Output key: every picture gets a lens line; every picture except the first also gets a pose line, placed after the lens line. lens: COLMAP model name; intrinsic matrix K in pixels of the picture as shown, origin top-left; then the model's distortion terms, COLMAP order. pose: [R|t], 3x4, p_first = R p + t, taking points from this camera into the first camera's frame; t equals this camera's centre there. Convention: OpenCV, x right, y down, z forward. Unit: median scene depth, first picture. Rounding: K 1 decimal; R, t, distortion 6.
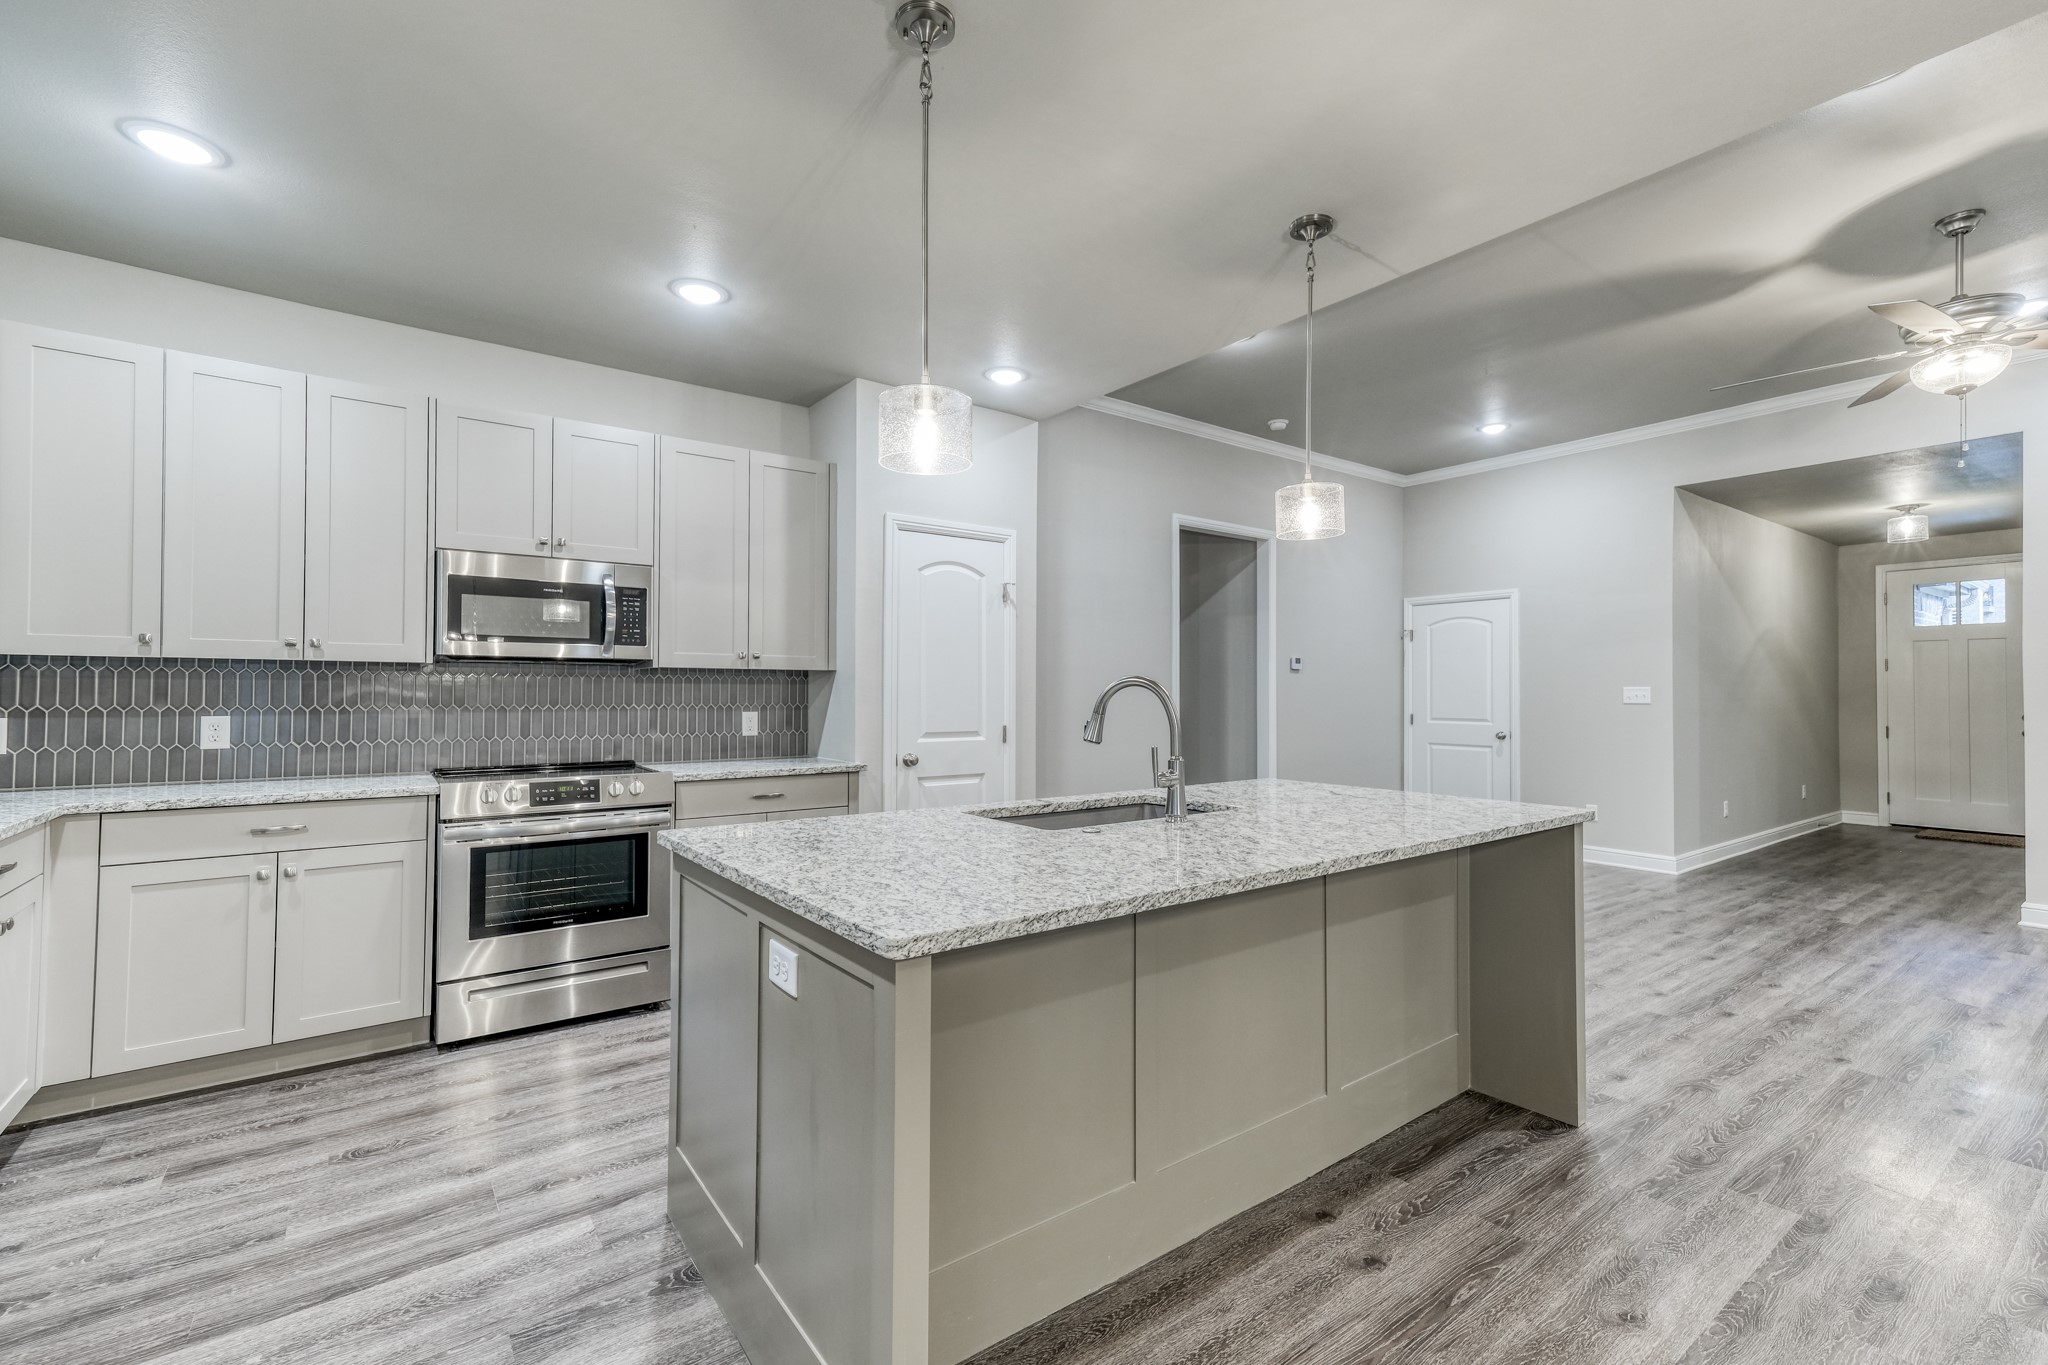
lens RADIAL K [[860.9, 0, 1024.7], [0, 860.9, 681.5], [0, 0, 1]] dist [0.017167, 0.002944]
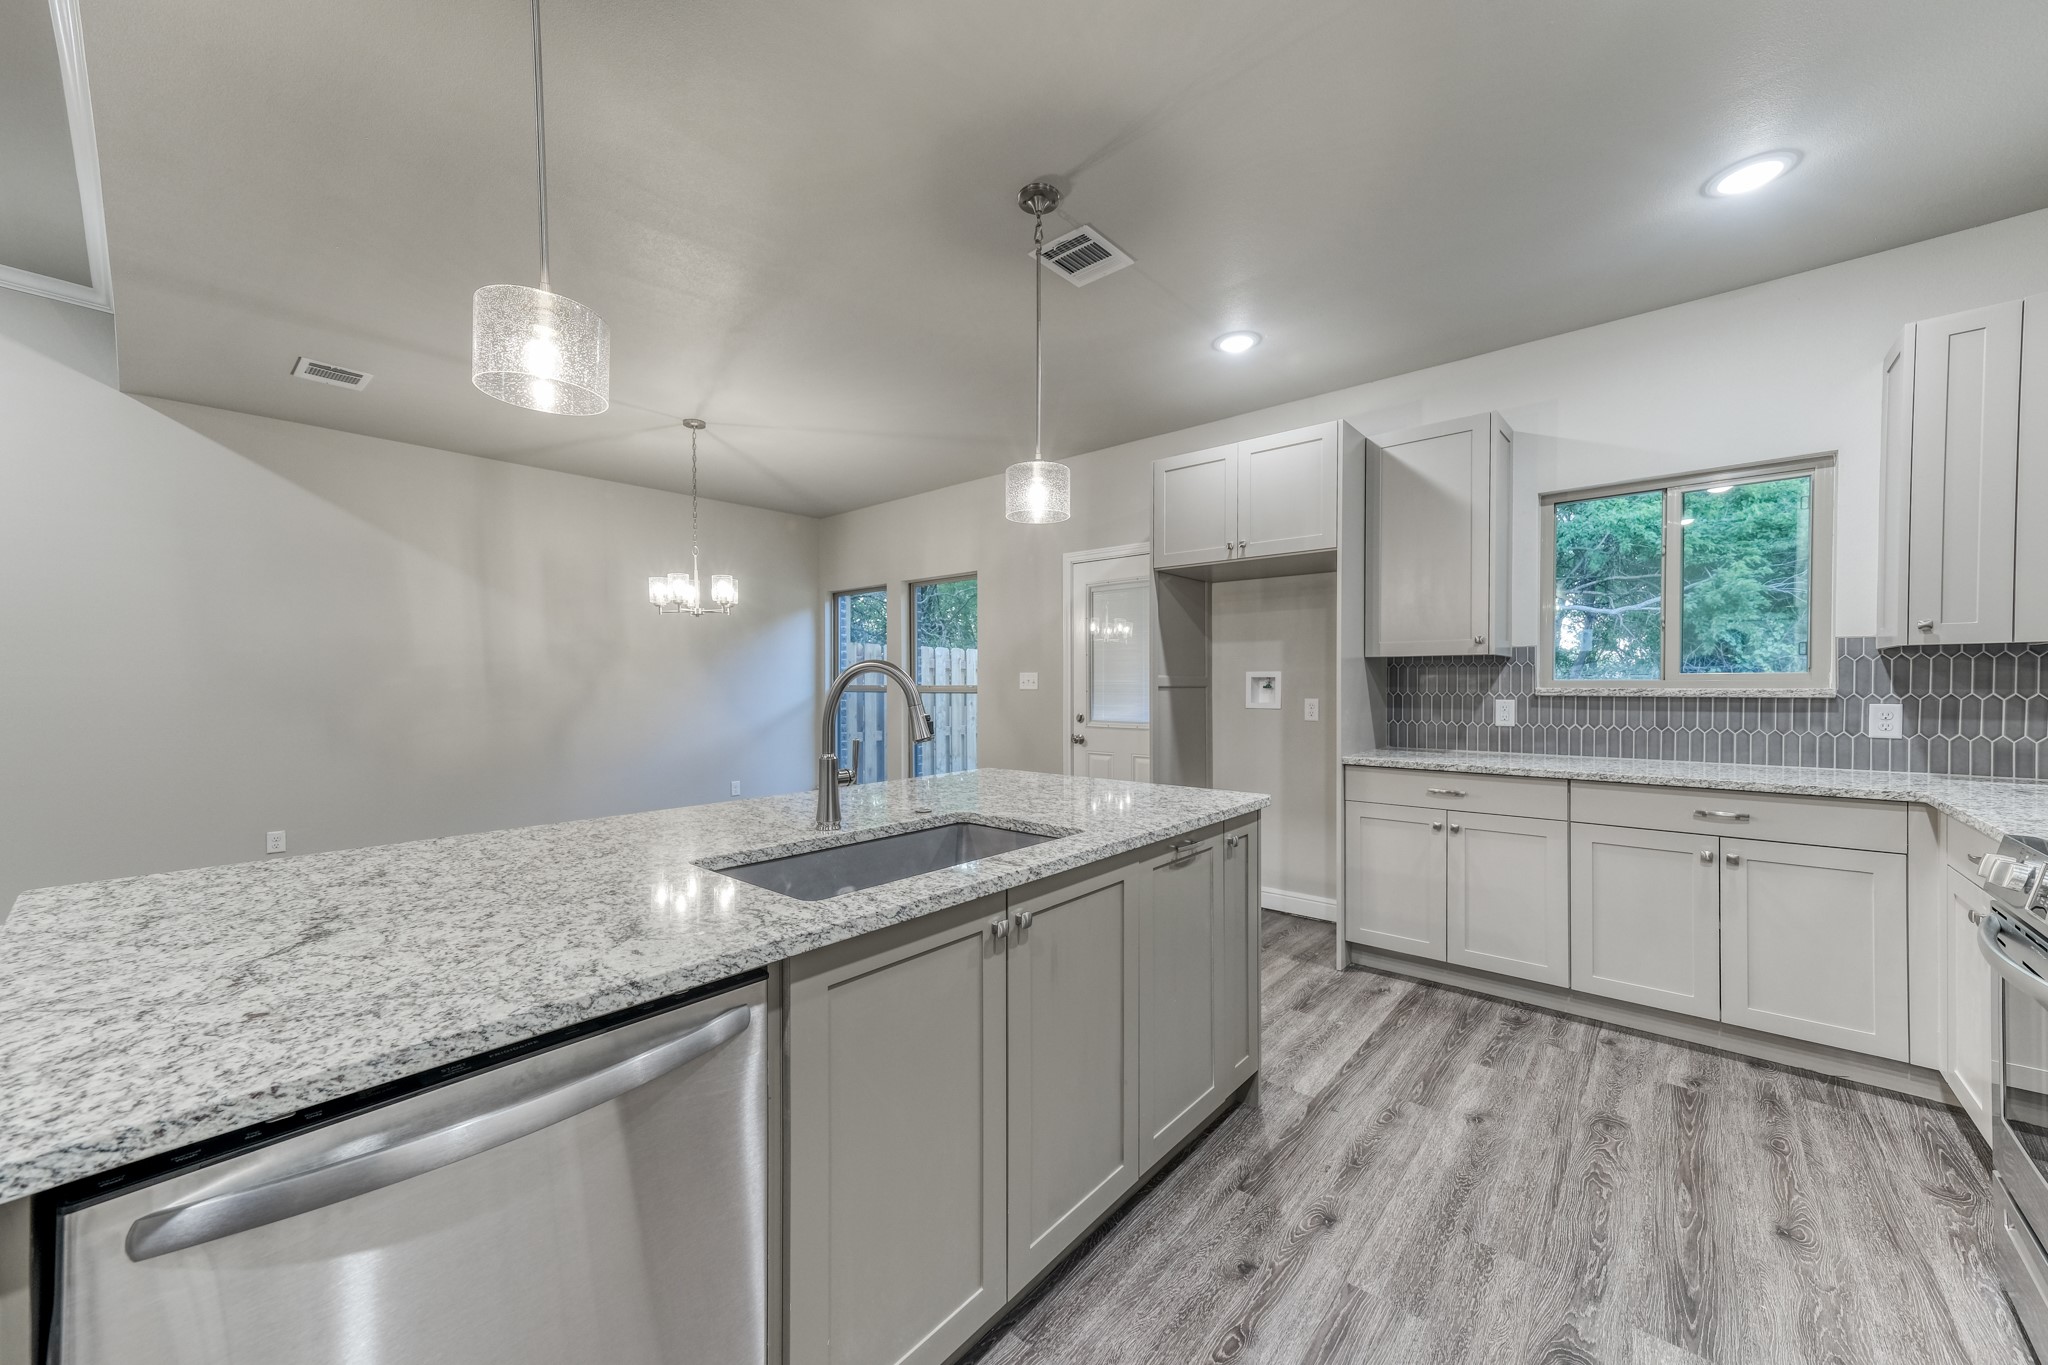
lens RADIAL K [[743.8, 0, 1033.3], [0, 743.8, 692.3], [0, 0, 1]] dist [0.007761, 0.001500]
pose [[-0.976375, 0.001671, -0.216078, 0.069766], [0.002448, 0.999991, -0.003329, 0.017187], [0.216071, -0.003780, -0.976370, 1.137817]]
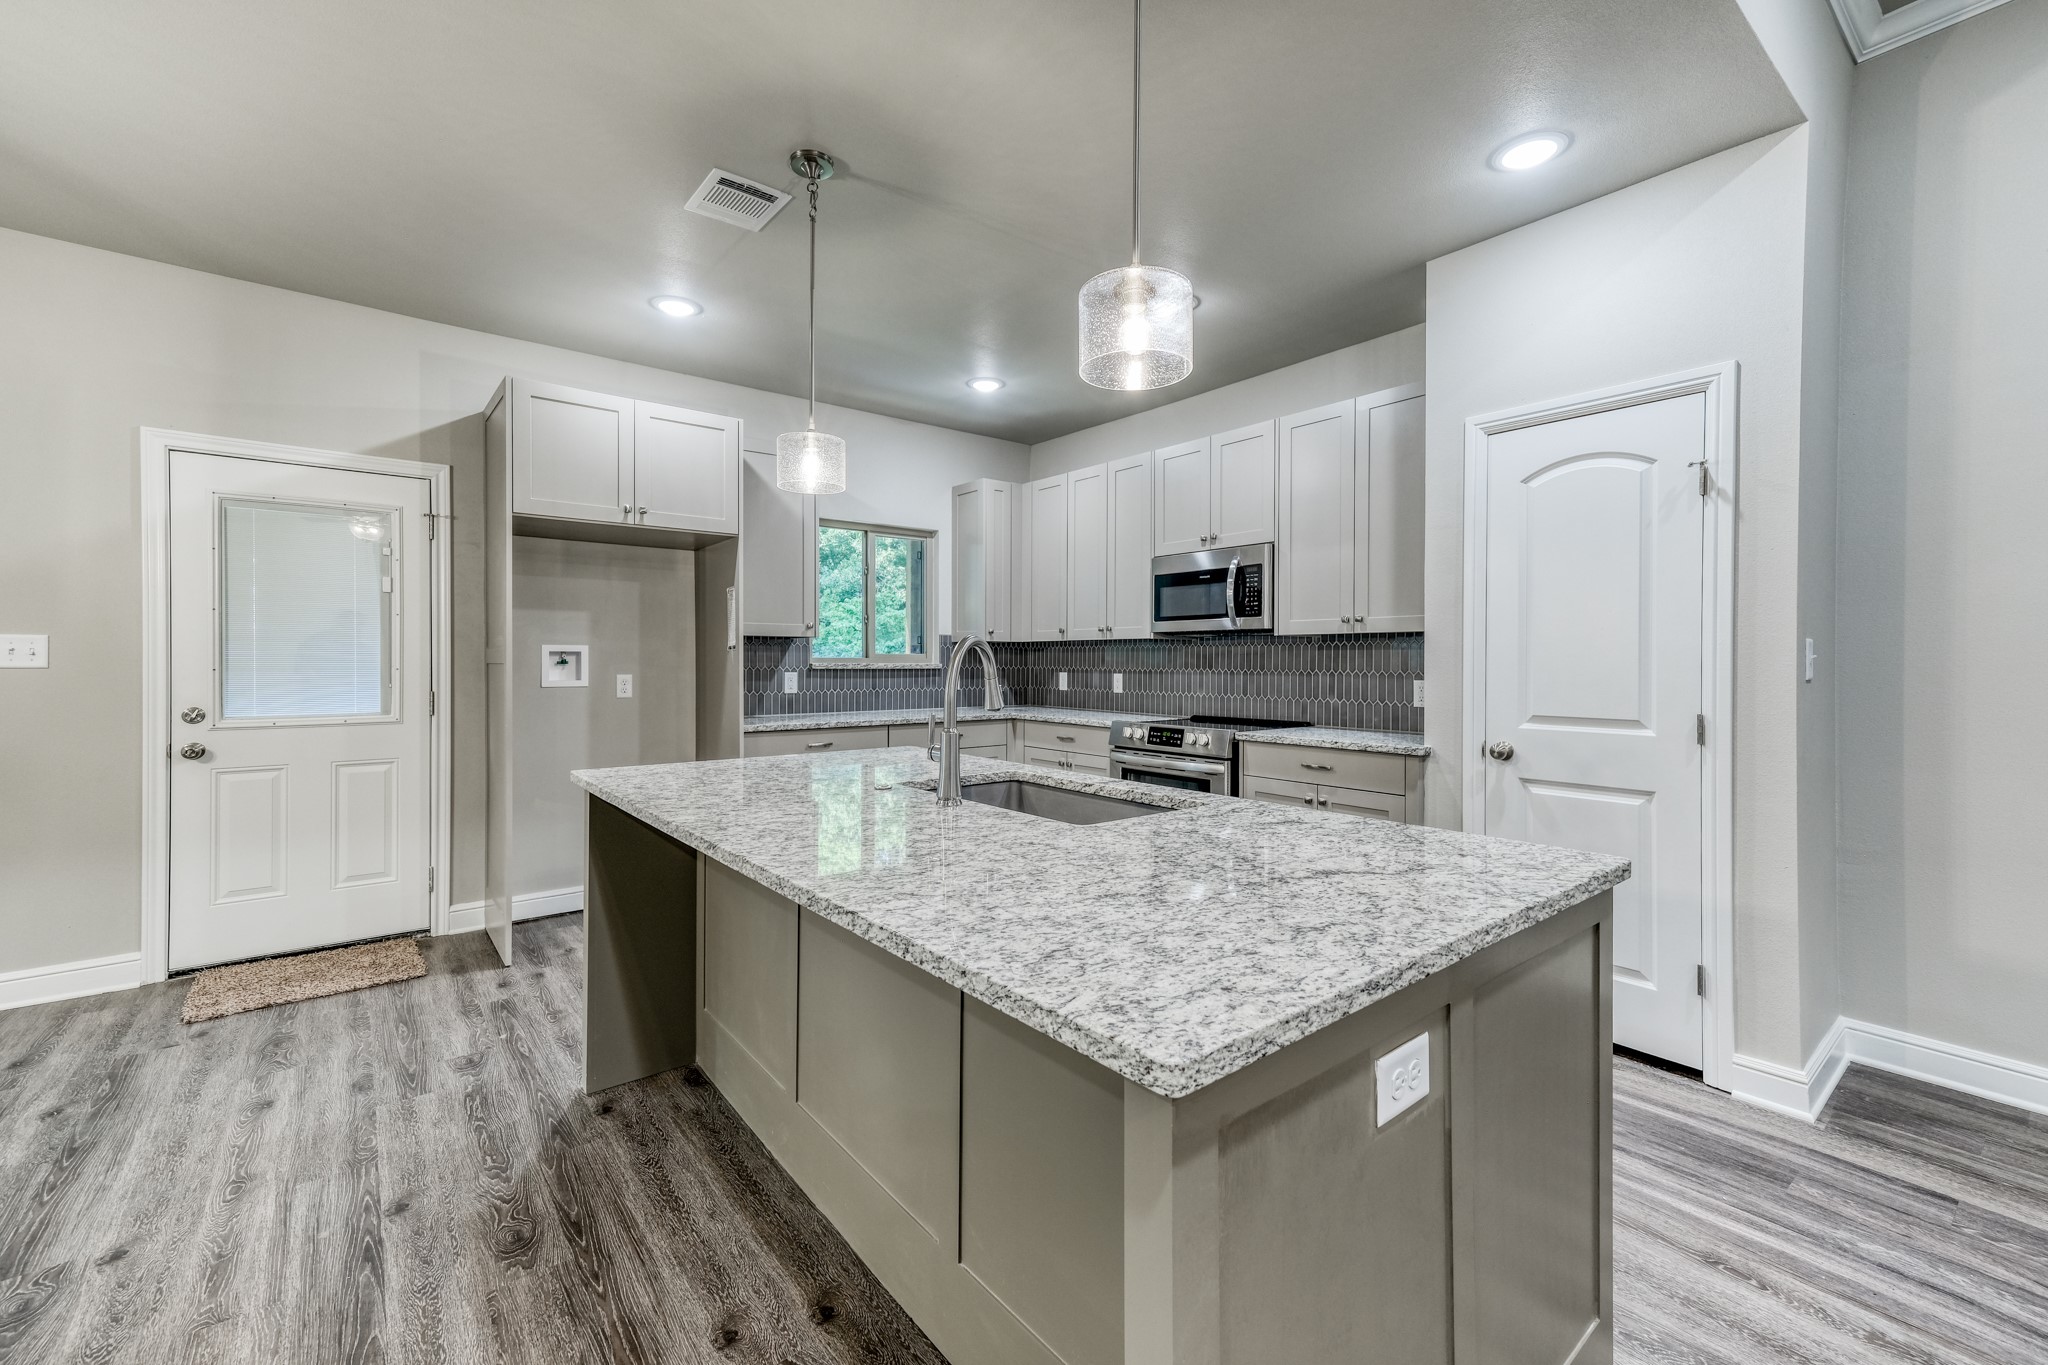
lens RADIAL K [[860.9, 0, 1025.5], [0, 860.9, 666.0], [0, 0, 1]] dist [0.017167, 0.002944]
pose [[0.043521, 0.004449, -0.999043, 0.656859], [0.012774, 0.999906, 0.005009, 0.012708], [0.998971, -0.012980, 0.043460, 0.663594]]
